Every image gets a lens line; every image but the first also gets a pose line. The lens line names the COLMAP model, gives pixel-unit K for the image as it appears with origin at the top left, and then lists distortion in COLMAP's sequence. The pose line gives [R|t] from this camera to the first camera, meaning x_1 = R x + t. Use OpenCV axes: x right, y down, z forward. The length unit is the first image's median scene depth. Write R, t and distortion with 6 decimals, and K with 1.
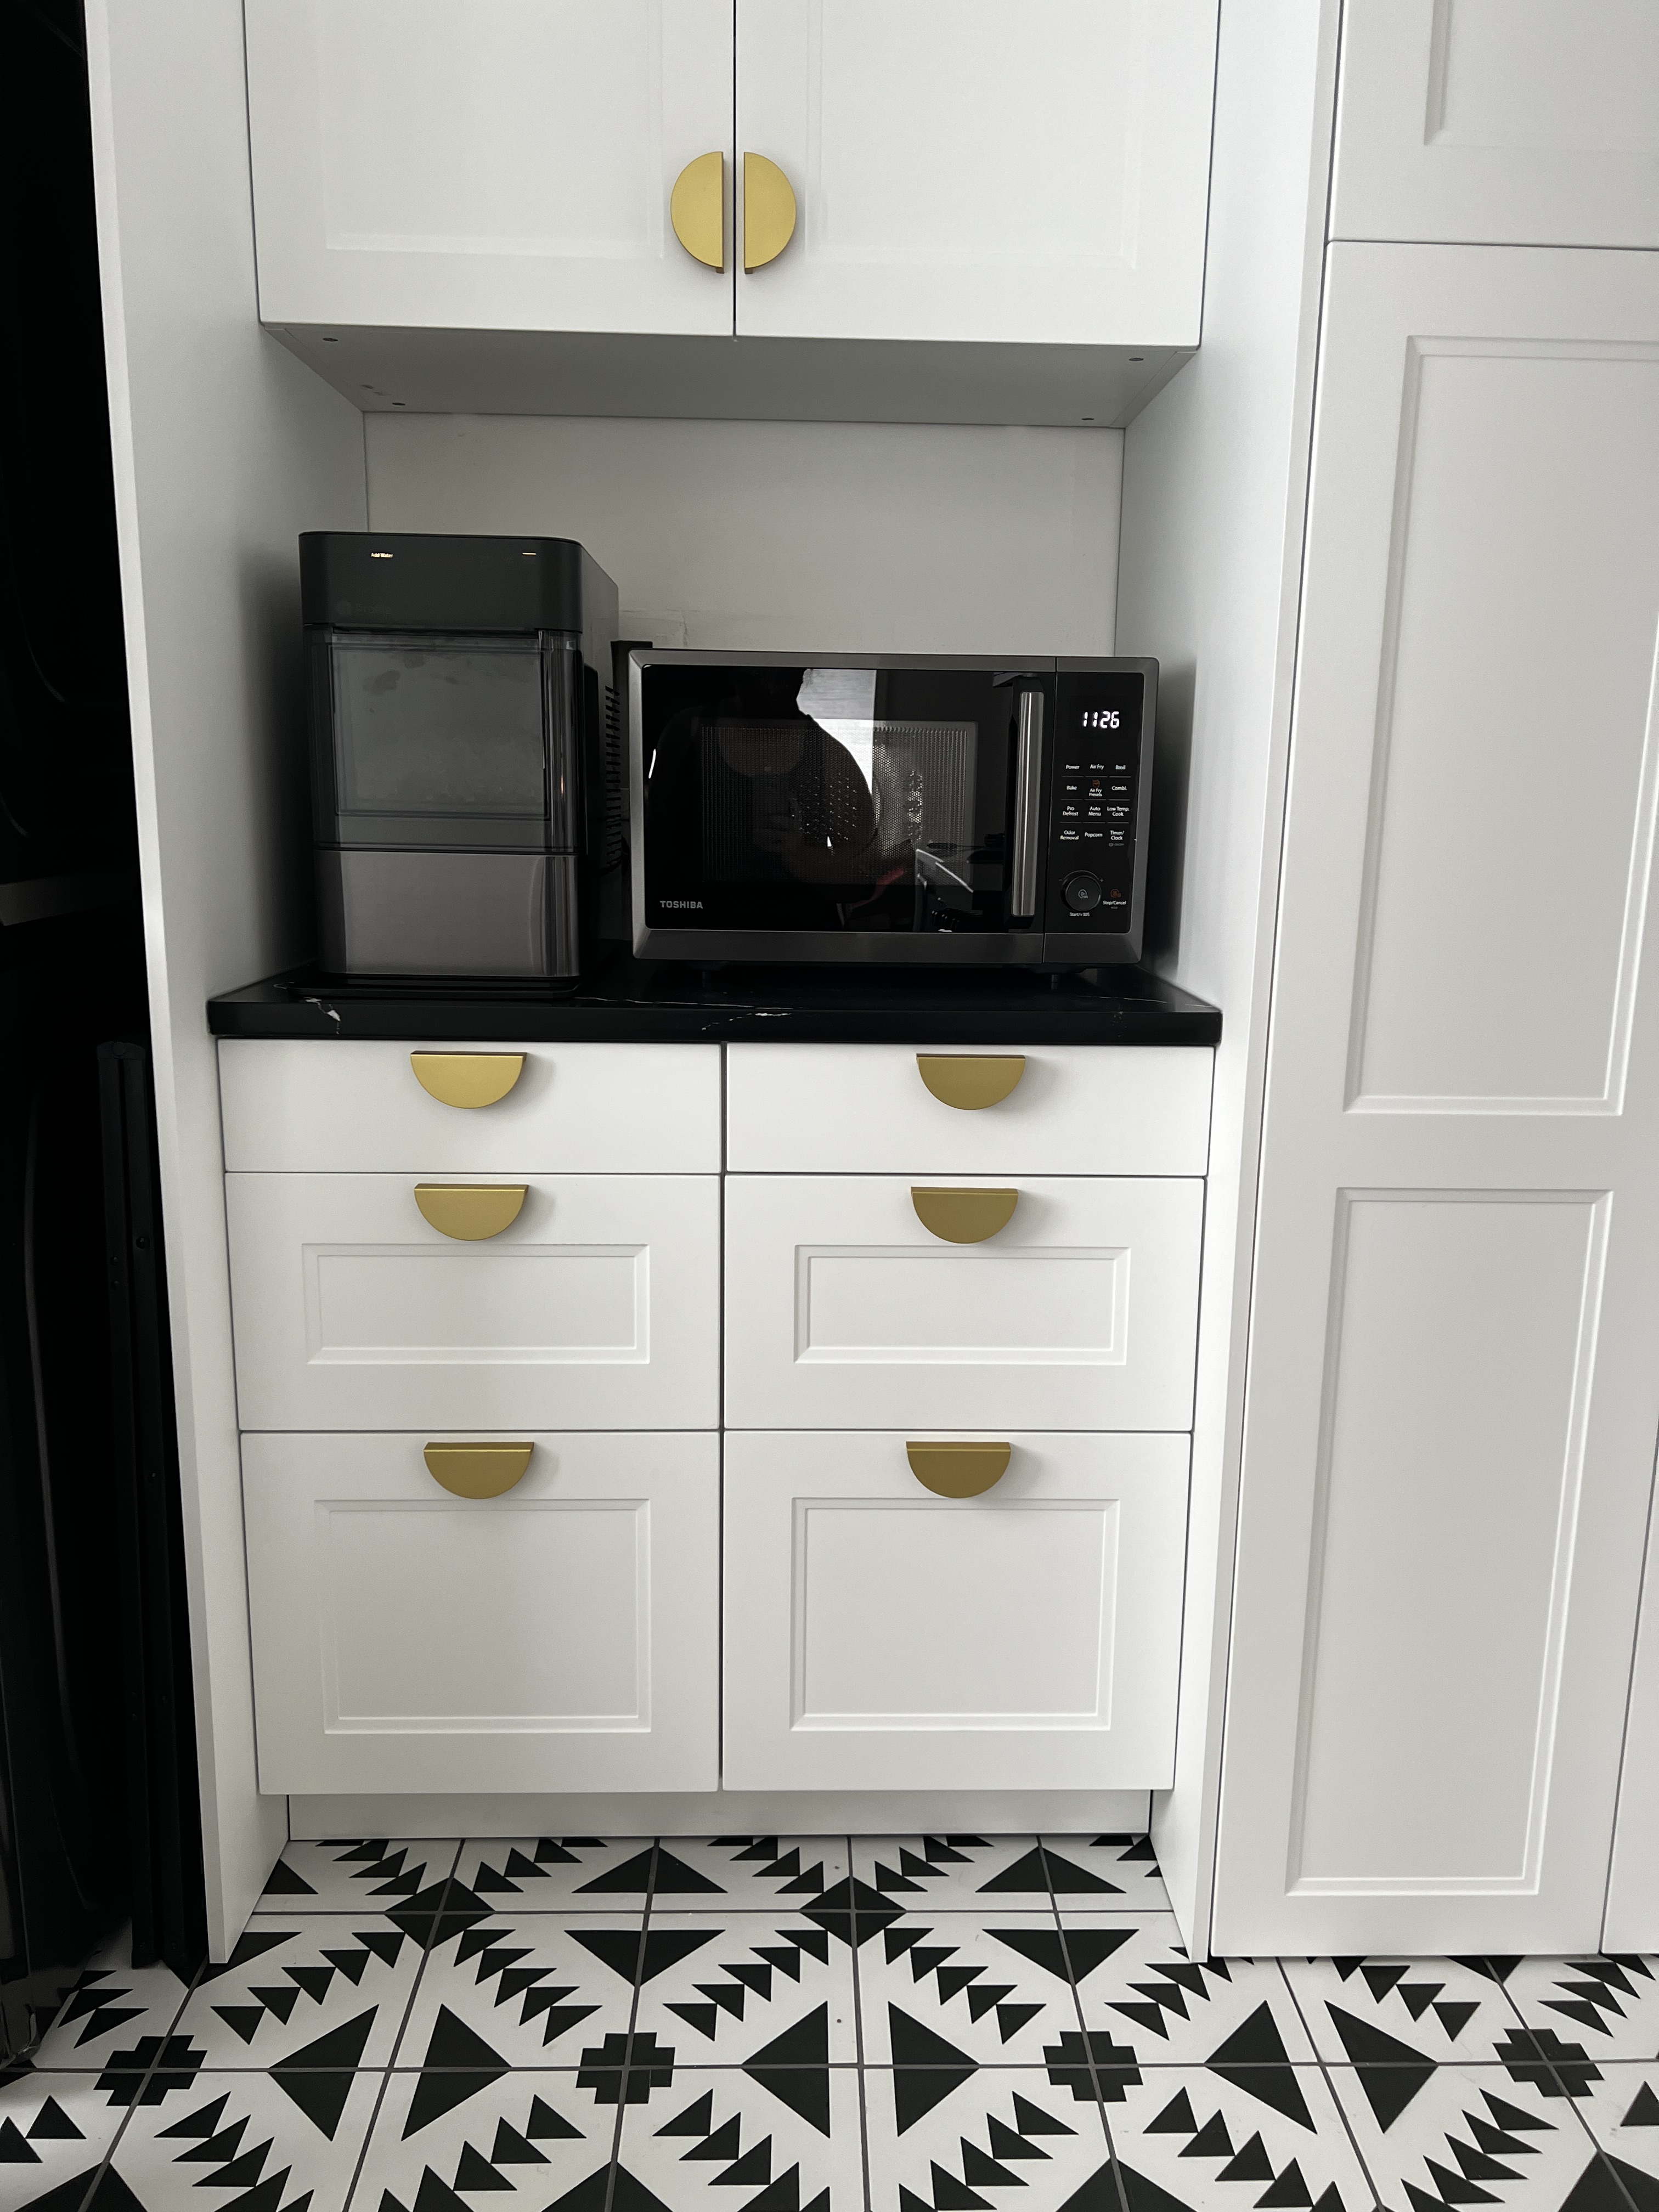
lens RADIAL K [[1674.1, 0, 829.5], [0, 1674.1, 1106.0], [0, 0, 1]] dist [0.083833, -0.086202]
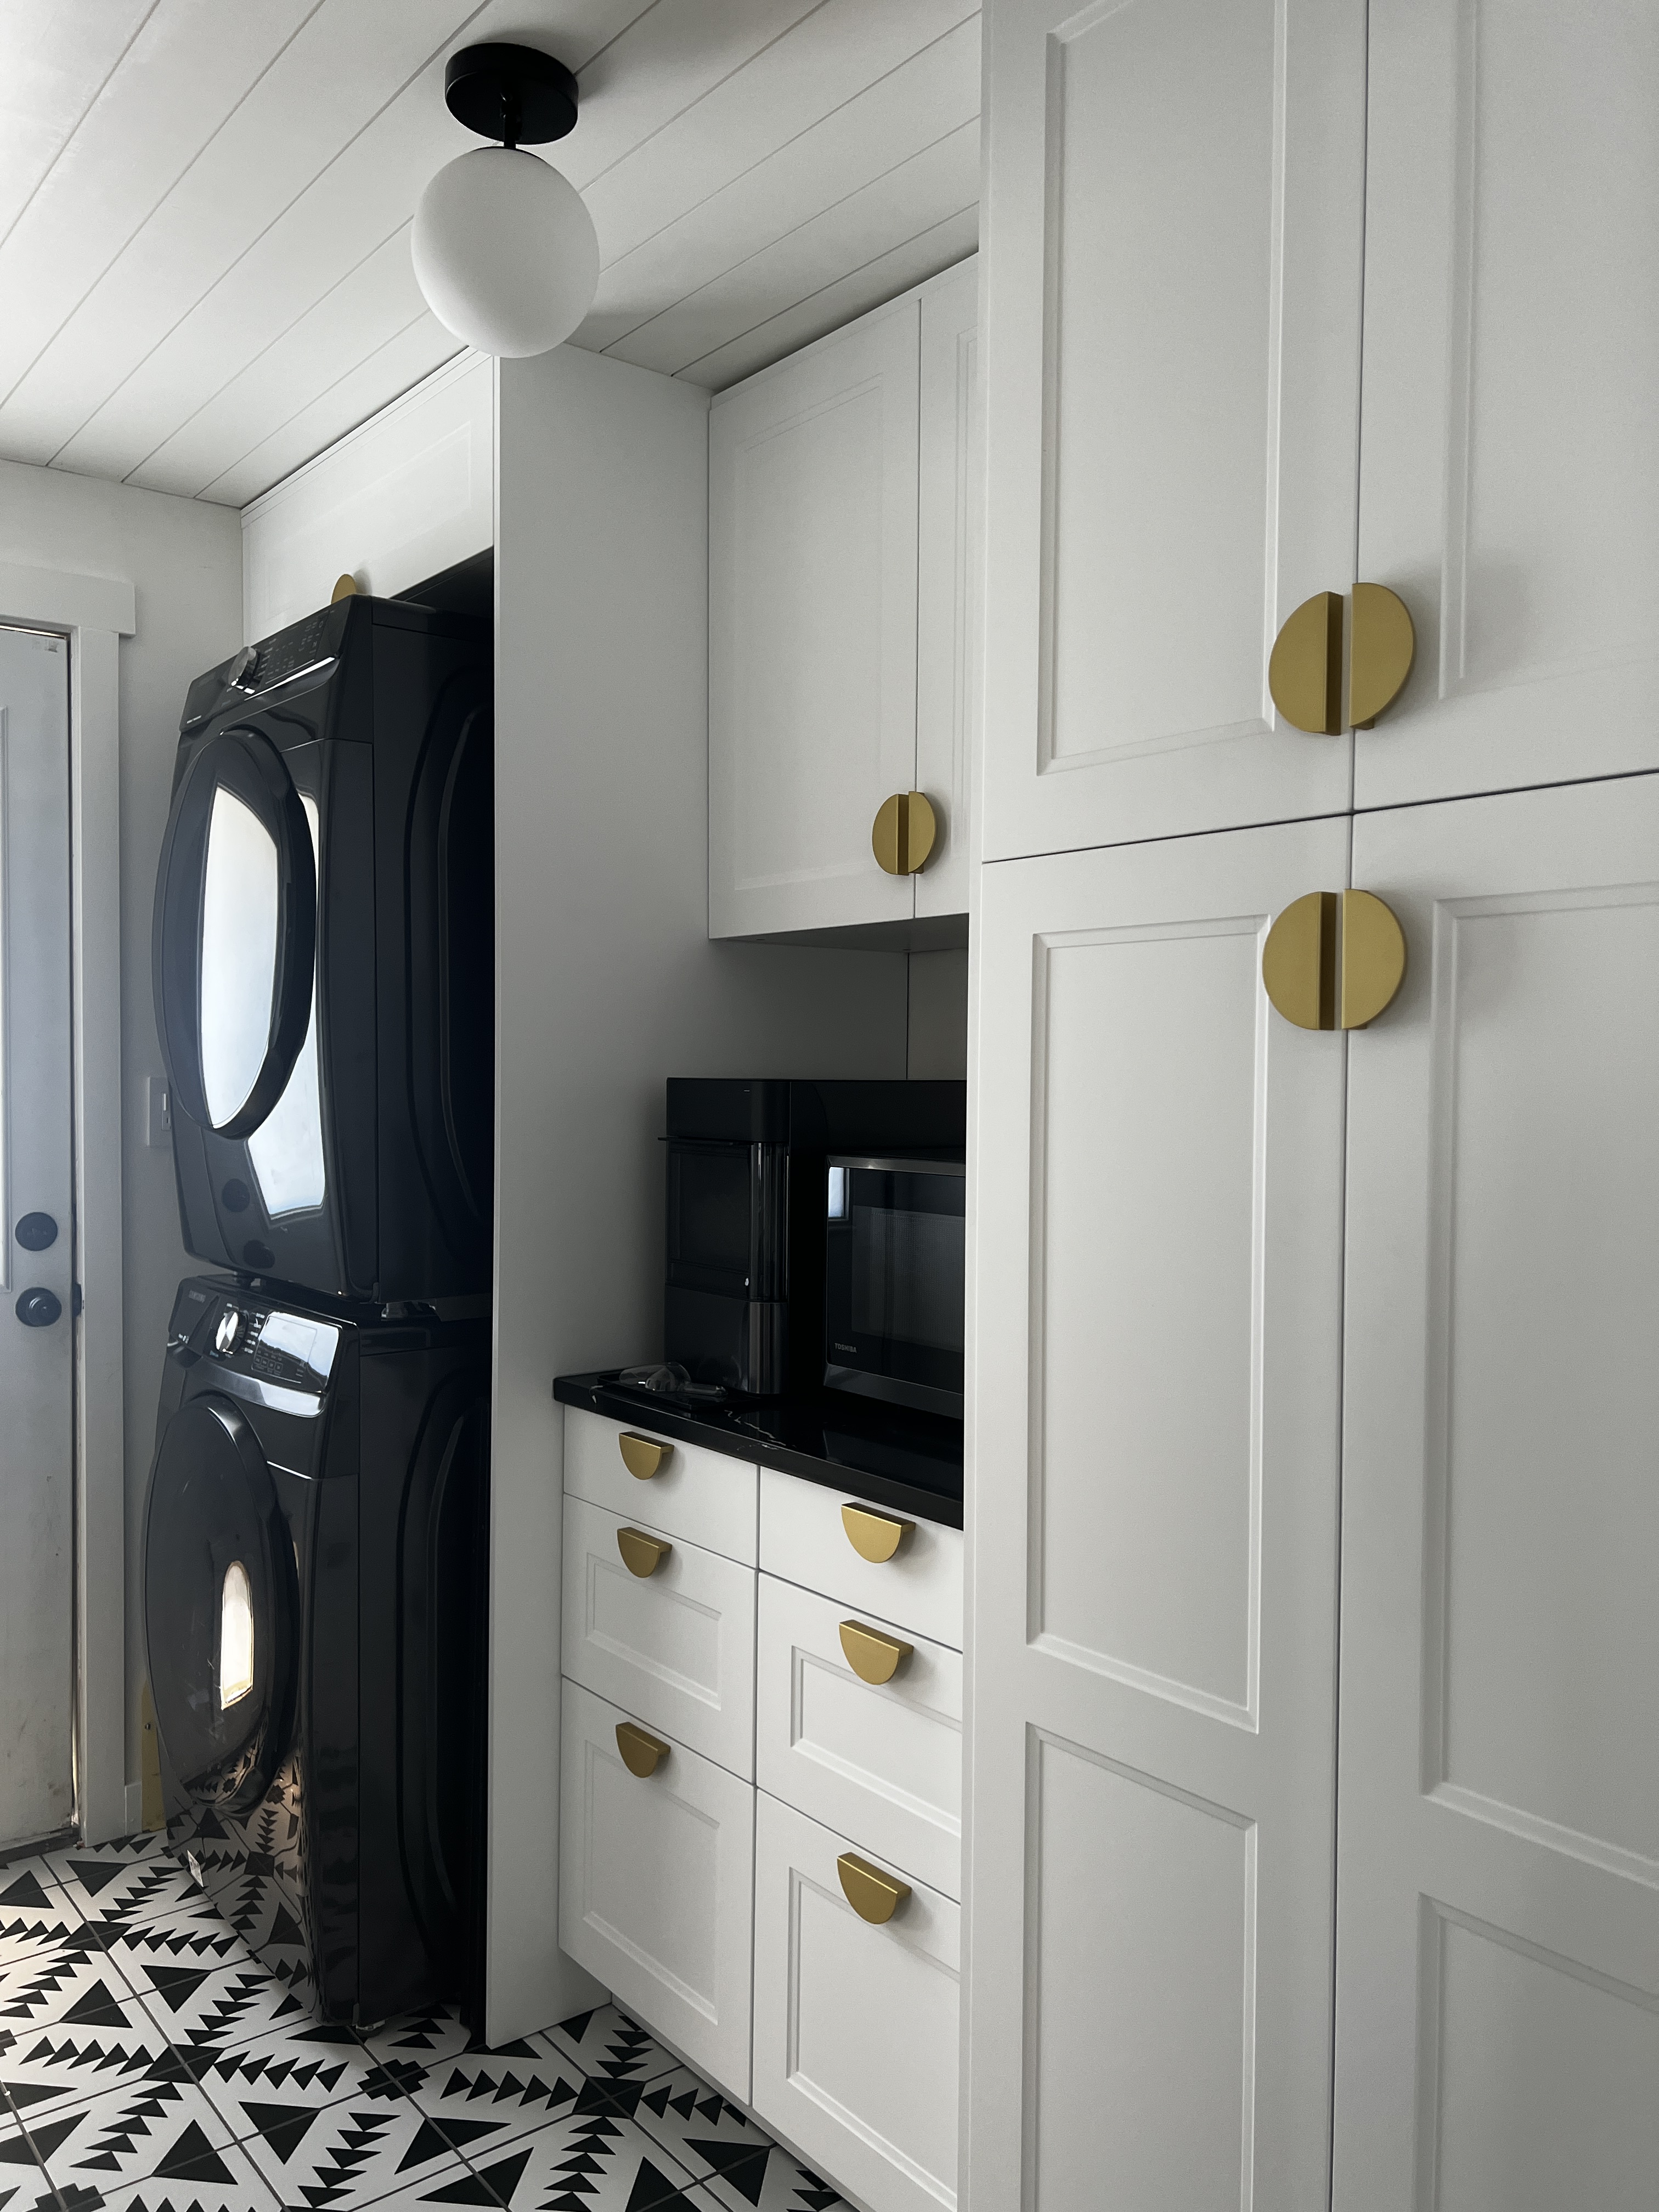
lens RADIAL K [[1674.1, 0, 829.5], [0, 1674.1, 1106.0], [0, 0, 1]] dist [0.083833, -0.086202]
pose [[0.596781, 0.007605, -0.802368, 0.979569], [-0.146625, 0.984152, -0.099728, -0.184160], [0.788894, 0.177163, 0.588438, 0.235727]]
